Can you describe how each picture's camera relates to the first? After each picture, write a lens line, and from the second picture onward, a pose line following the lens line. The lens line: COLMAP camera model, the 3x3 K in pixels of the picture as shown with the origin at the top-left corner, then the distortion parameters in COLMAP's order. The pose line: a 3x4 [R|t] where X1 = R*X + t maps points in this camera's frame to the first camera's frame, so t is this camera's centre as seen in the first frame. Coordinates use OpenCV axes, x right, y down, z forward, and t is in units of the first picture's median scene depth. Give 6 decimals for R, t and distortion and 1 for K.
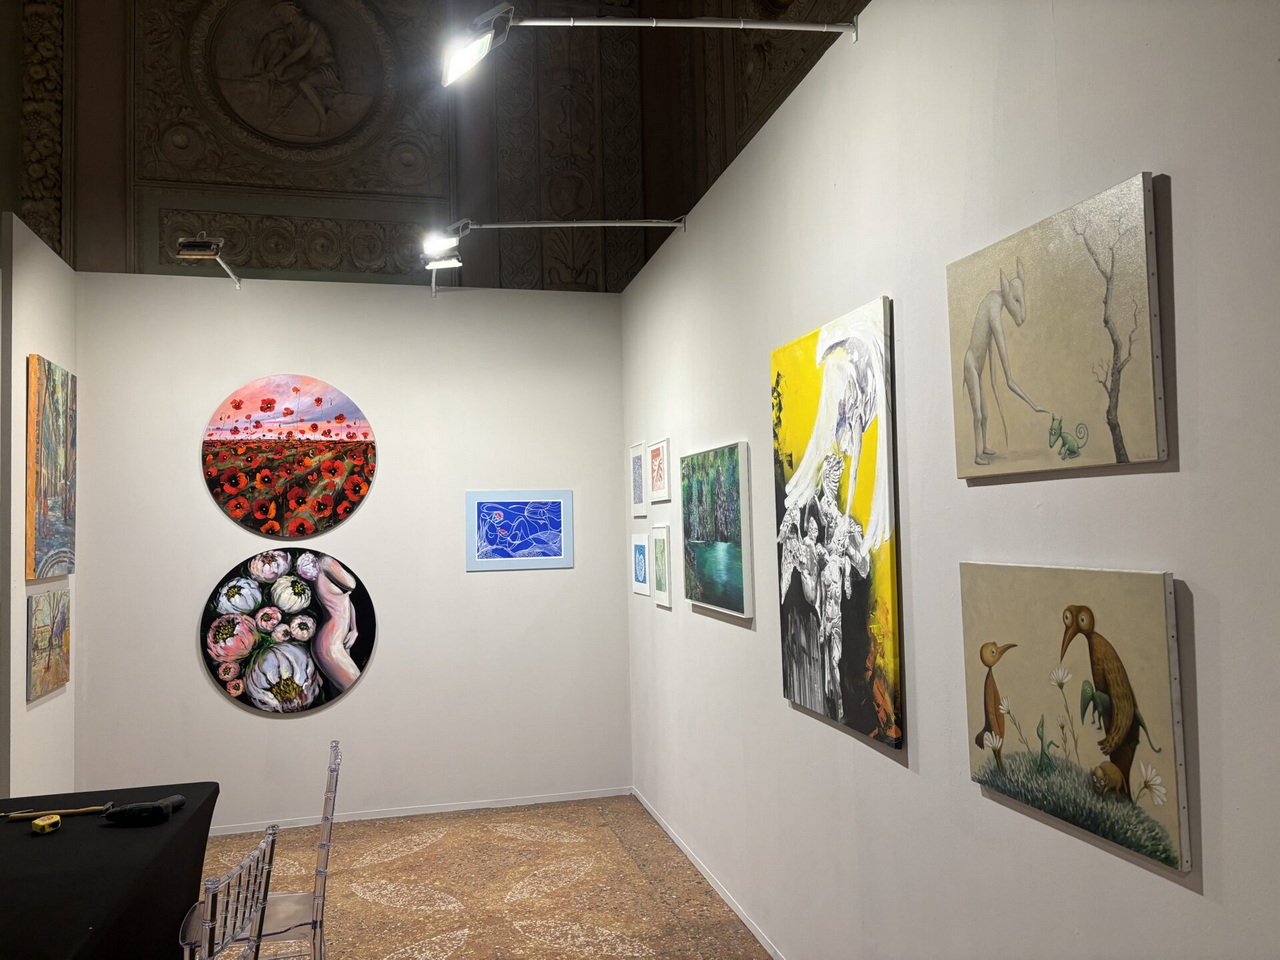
lens RADIAL K [[963.3, 0, 639.6], [0, 963.3, 477.7], [0, 0, 1]] dist [0.009410, -0.005173]
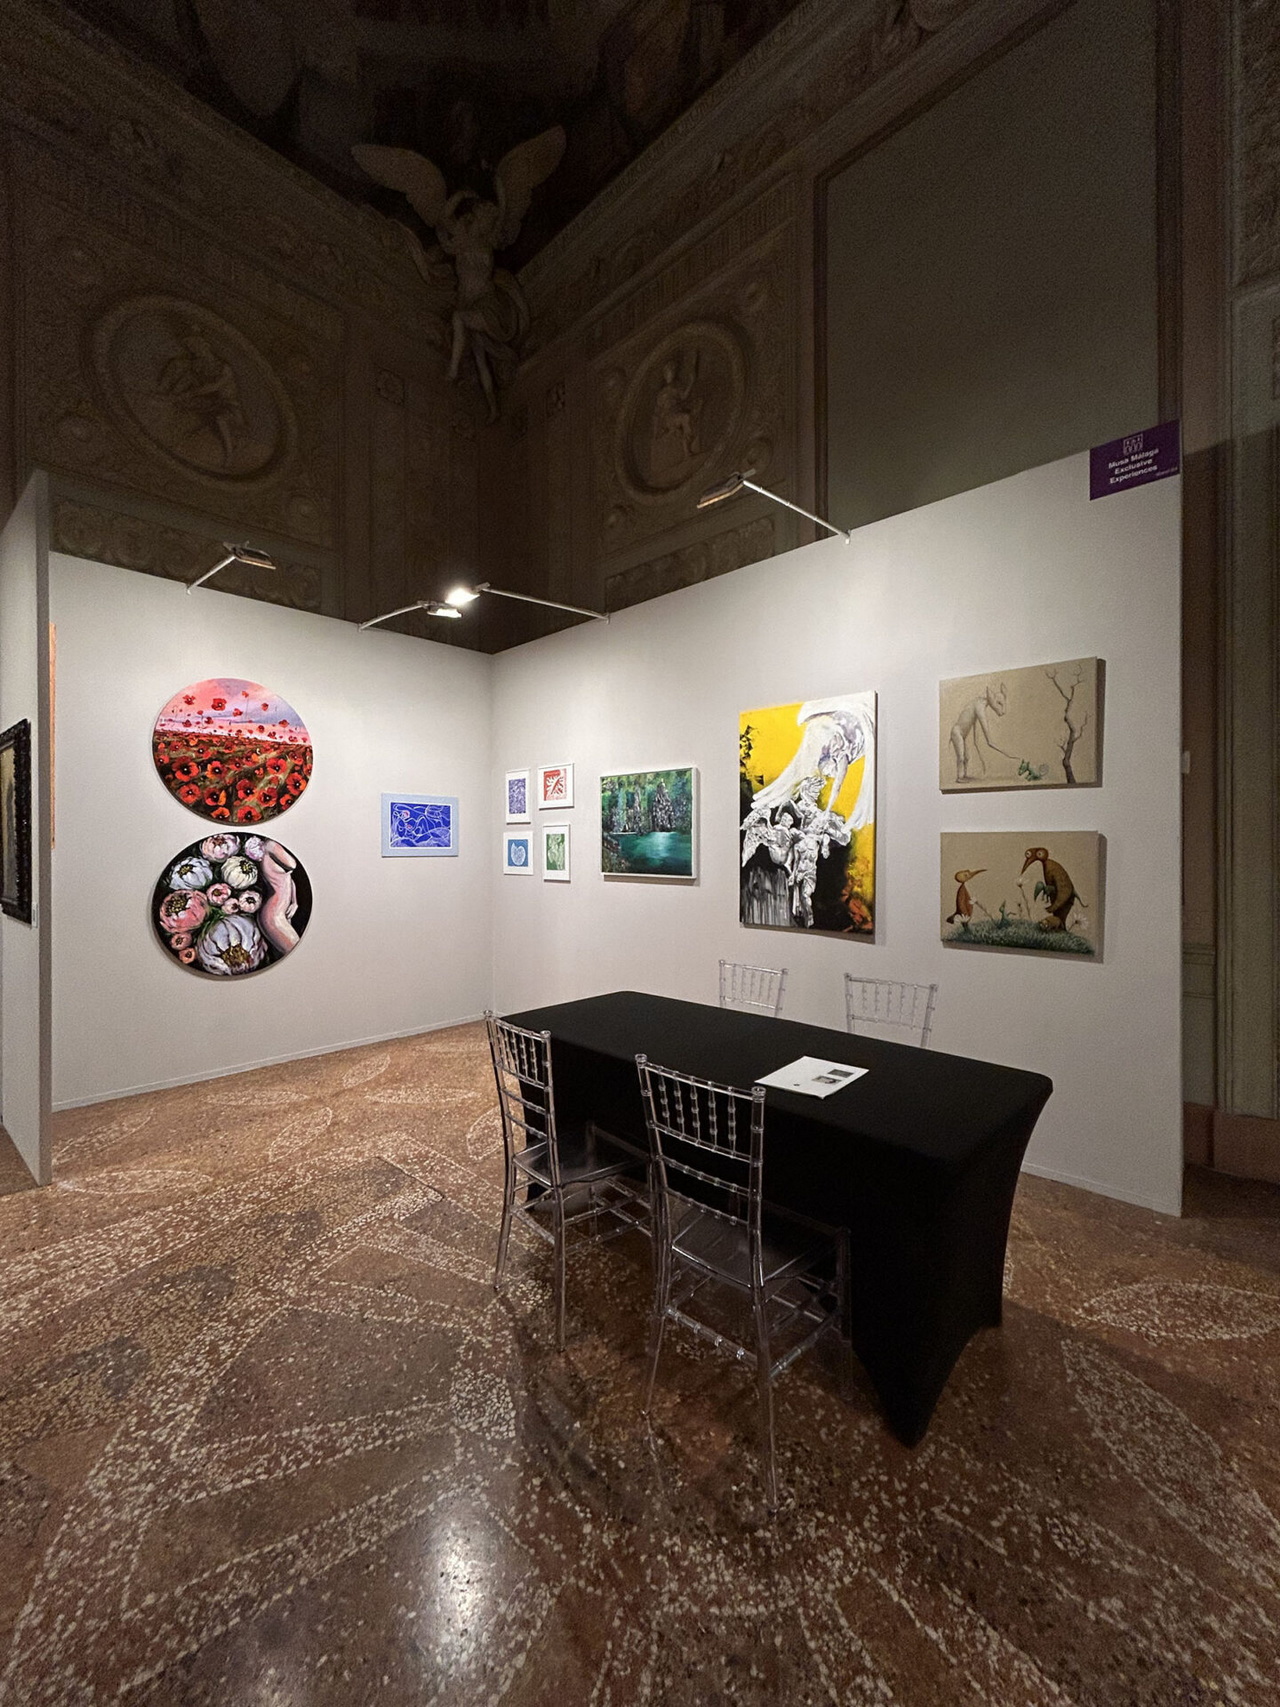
lens RADIAL K [[687.4, 0, 640.3], [0, 687.4, 849.4], [0, 0, 1]] dist [-0.010595, -0.000261]
pose [[0.842084, 0.021070, 0.538934, -0.517499], [-0.046315, 0.998371, 0.033334, 0.057055], [-0.537354, -0.053031, 0.841688, 0.079054]]
